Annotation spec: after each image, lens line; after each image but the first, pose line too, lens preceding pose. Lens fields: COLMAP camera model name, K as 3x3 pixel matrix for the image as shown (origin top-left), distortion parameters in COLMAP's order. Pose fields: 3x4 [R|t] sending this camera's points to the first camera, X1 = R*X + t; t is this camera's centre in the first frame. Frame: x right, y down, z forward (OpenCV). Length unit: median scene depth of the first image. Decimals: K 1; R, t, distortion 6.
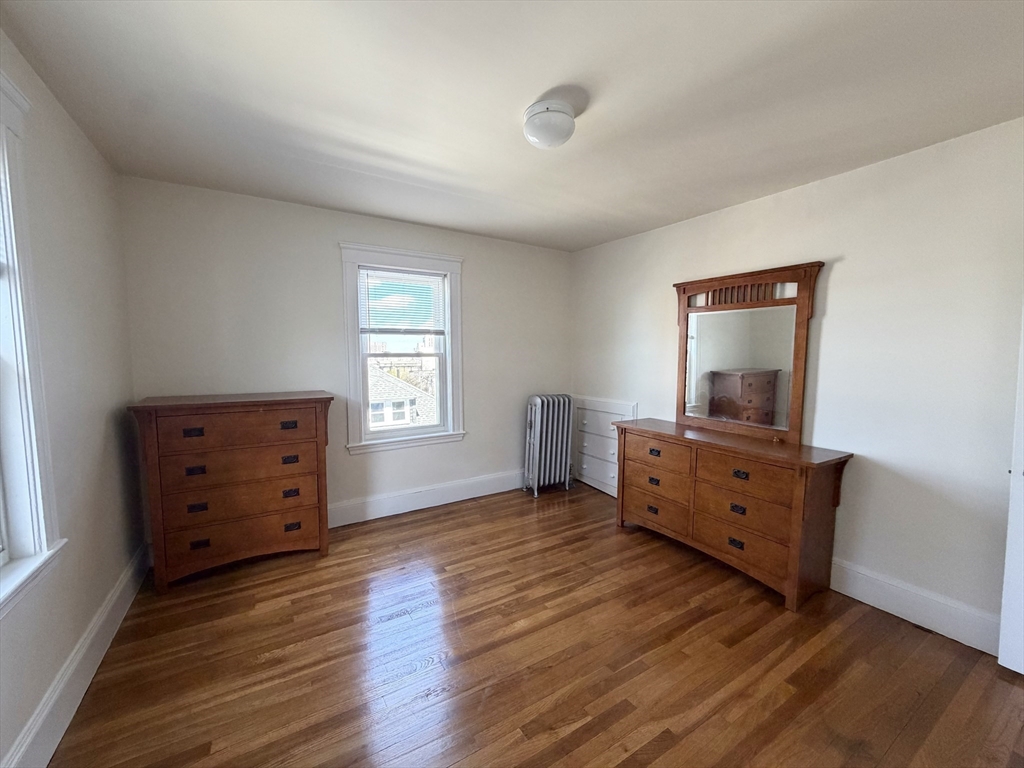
lens RADIAL K [[404.7, 0, 512.0], [0, 404.7, 384.0], [0, 0, 1]] dist [-0.008053, -0.000063]
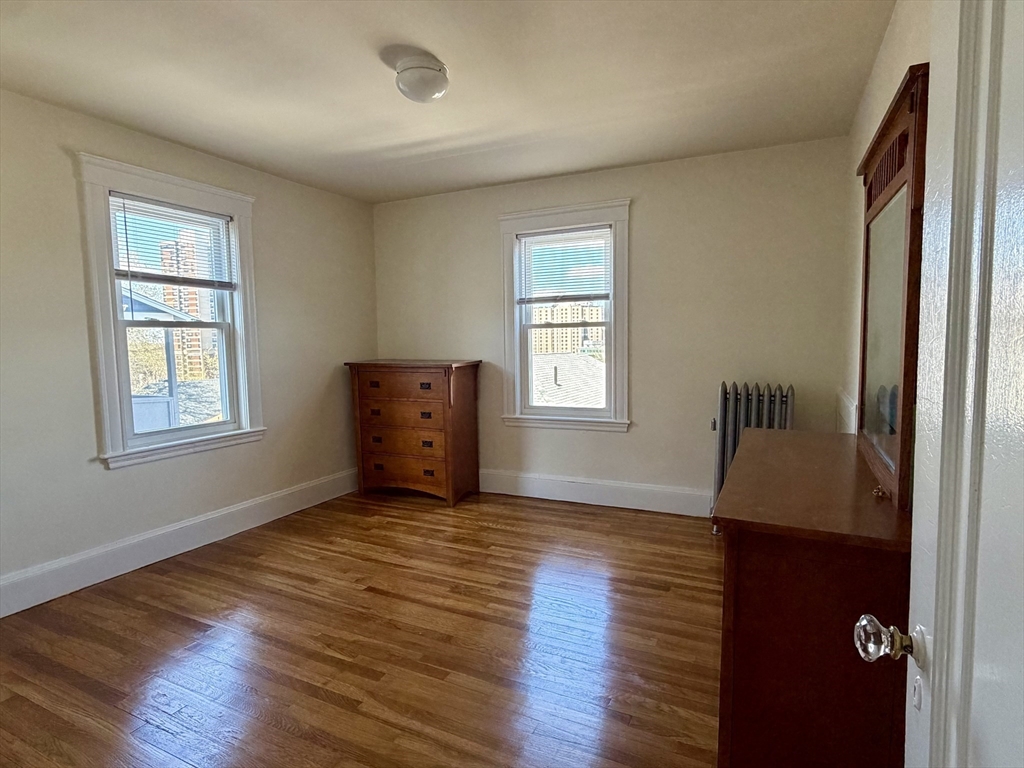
lens RADIAL K [[556.2, 0, 512.0], [0, 556.2, 384.0], [0, 0, 1]] dist [-0.000483, -0.000196]
pose [[0.538964, 0.064143, -0.839883, 0.764509], [-0.044872, 0.997867, 0.047413, 0.005415], [0.841133, 0.012133, 0.540693, 0.262467]]
